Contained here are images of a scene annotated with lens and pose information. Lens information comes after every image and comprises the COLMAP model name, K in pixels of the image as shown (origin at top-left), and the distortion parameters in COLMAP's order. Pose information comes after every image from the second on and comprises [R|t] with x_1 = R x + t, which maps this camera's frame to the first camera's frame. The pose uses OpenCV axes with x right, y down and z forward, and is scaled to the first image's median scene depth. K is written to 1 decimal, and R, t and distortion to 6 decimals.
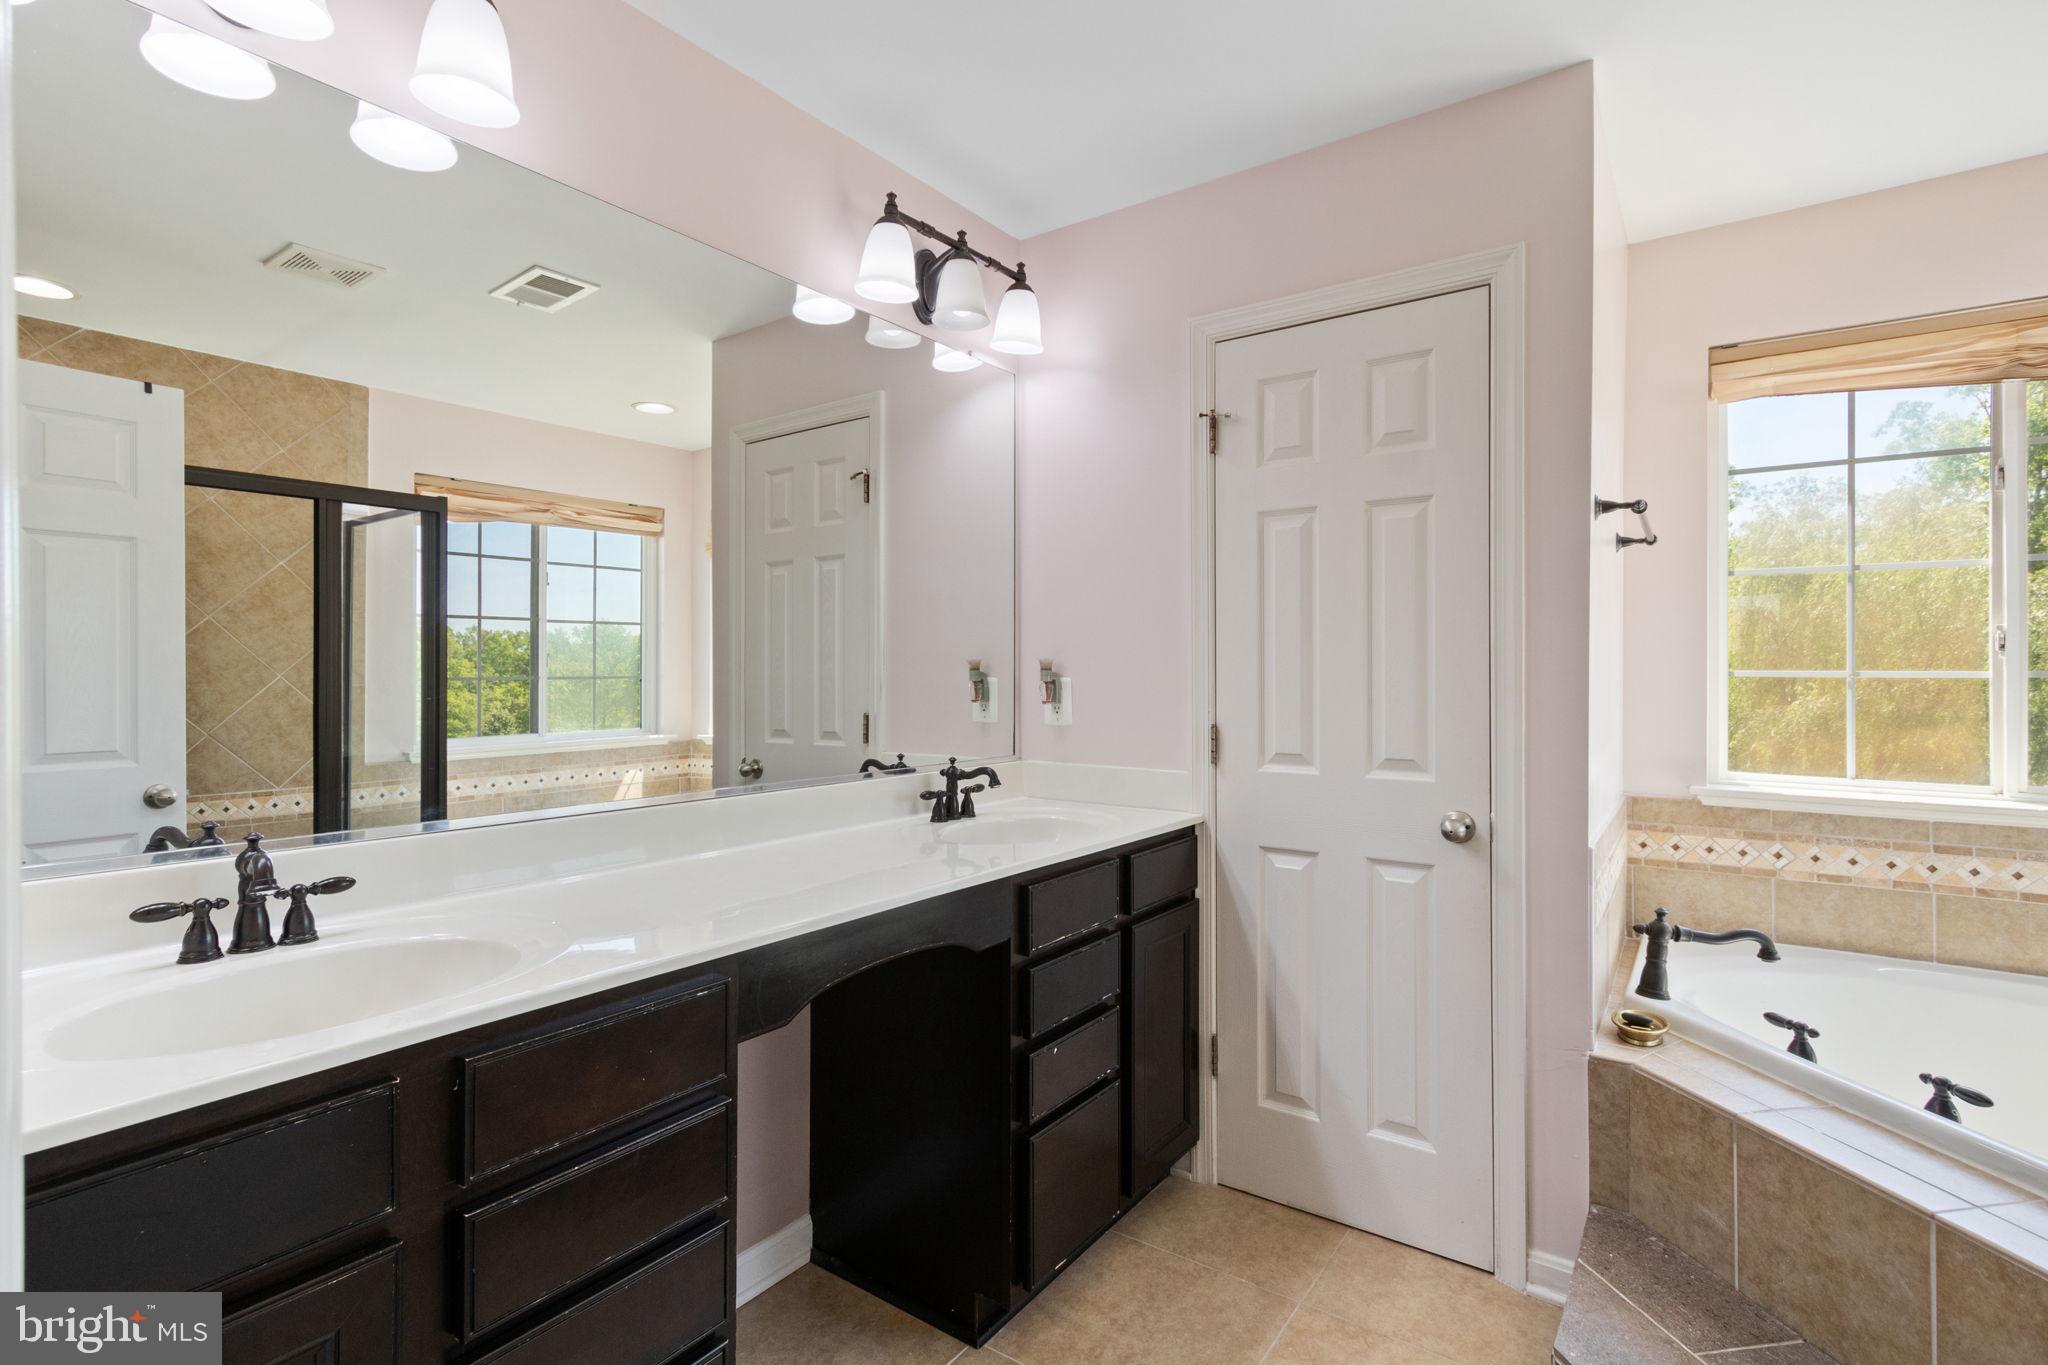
lens RADIAL K [[942.0, 0, 1017.1], [0, 942.0, 671.1], [0, 0, 1]] dist [0.004979, -0.000813]
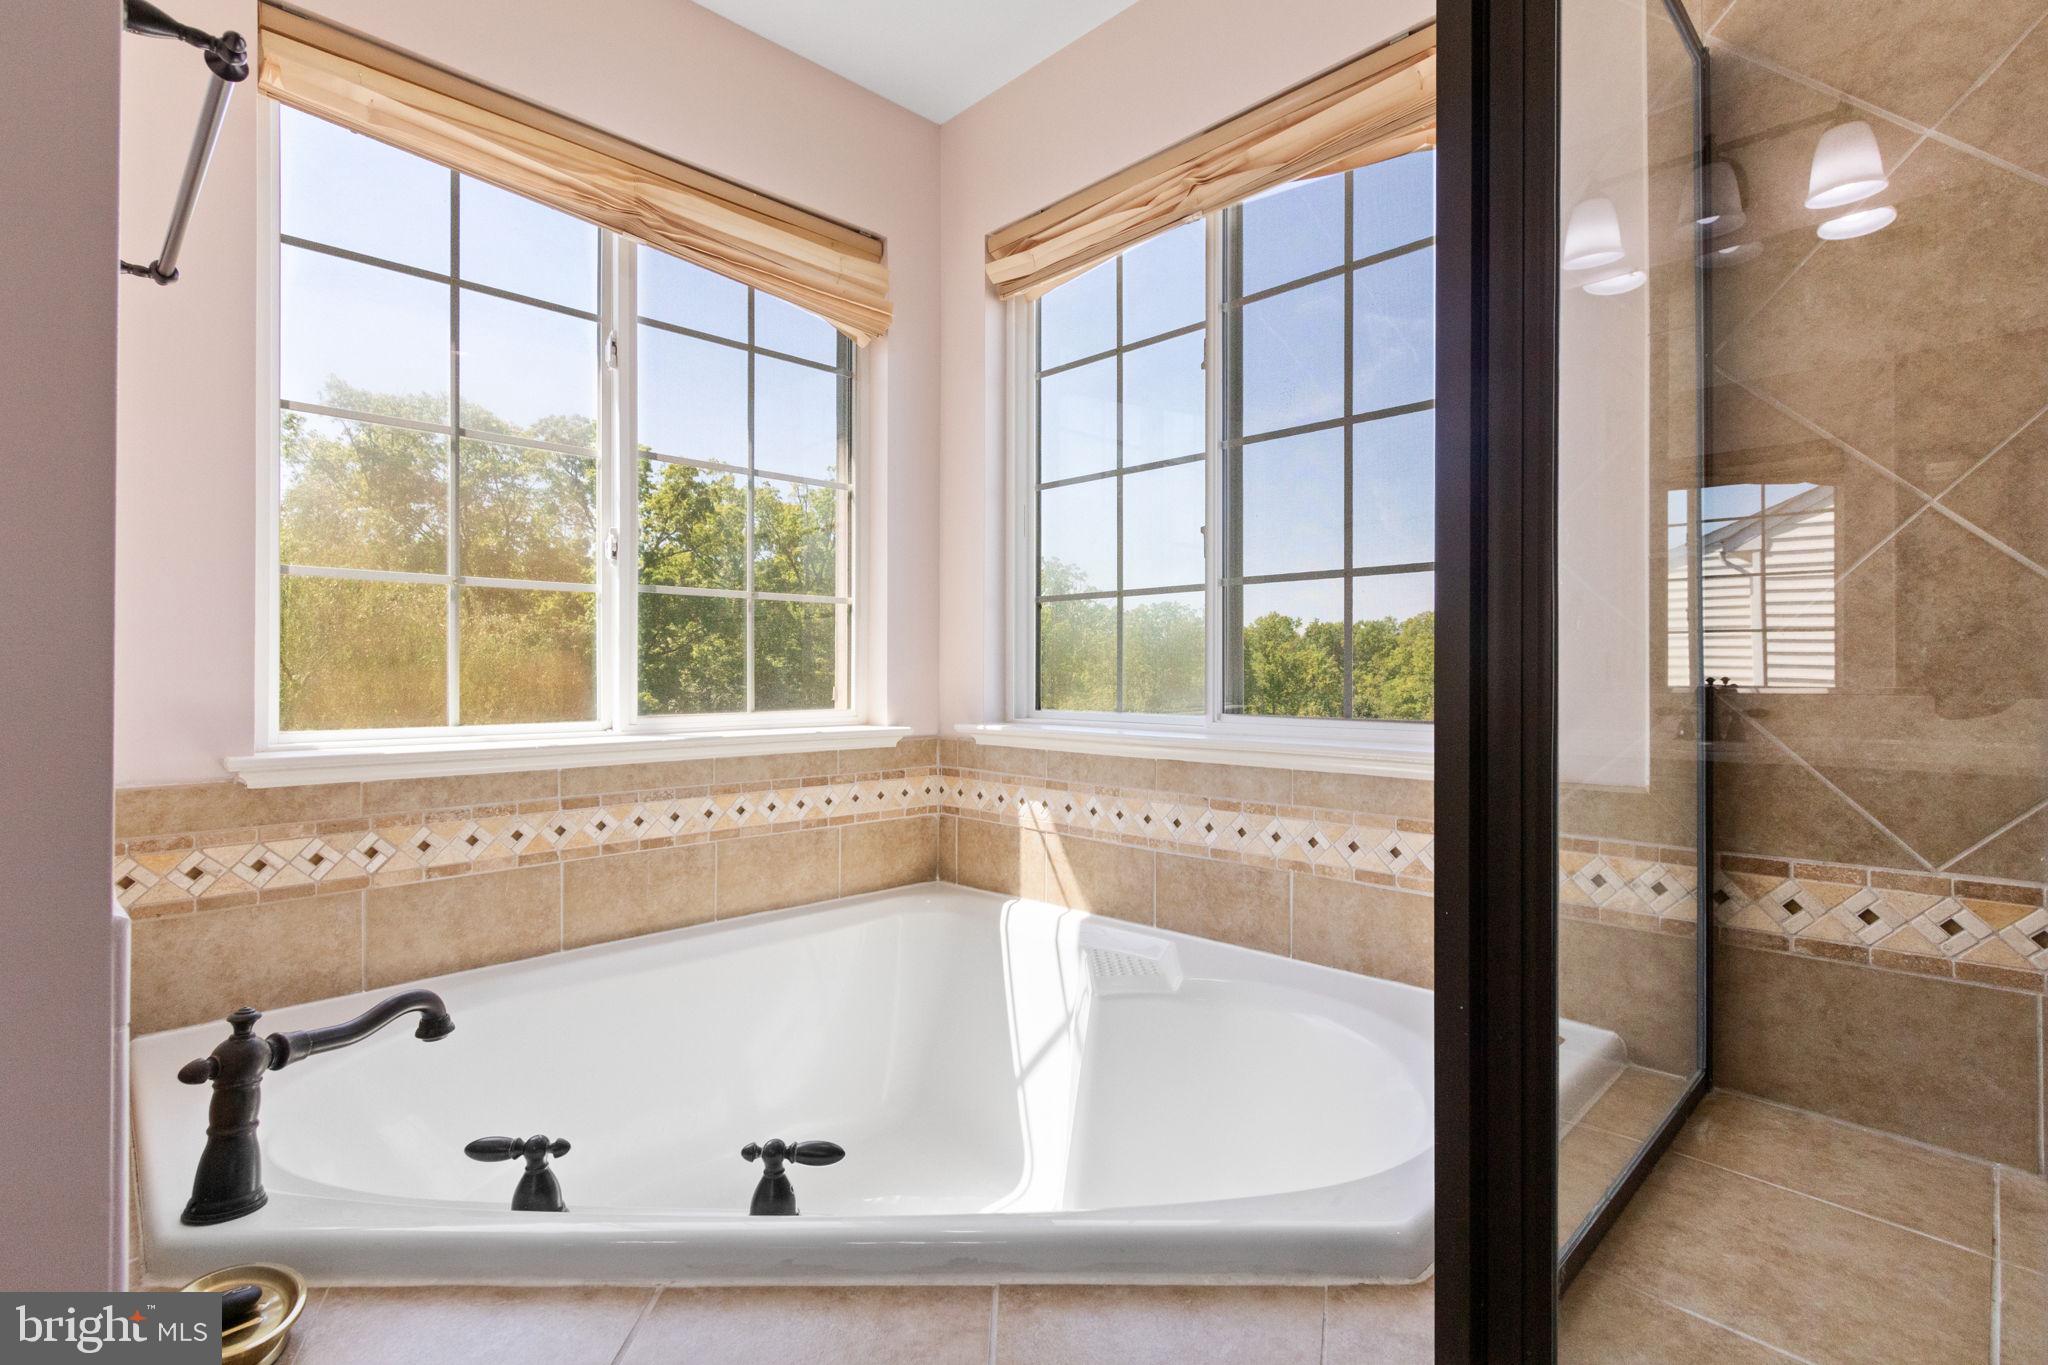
lens RADIAL K [[942.0, 0, 1023.6], [0, 942.0, 675.8], [0, 0, 1]] dist [0.004979, -0.000813]
pose [[0.141412, -0.000051, 0.989951, 0.253591], [-0.005091, 0.999987, 0.000779, 0.078266], [-0.989938, -0.005150, 0.141410, 0.506162]]
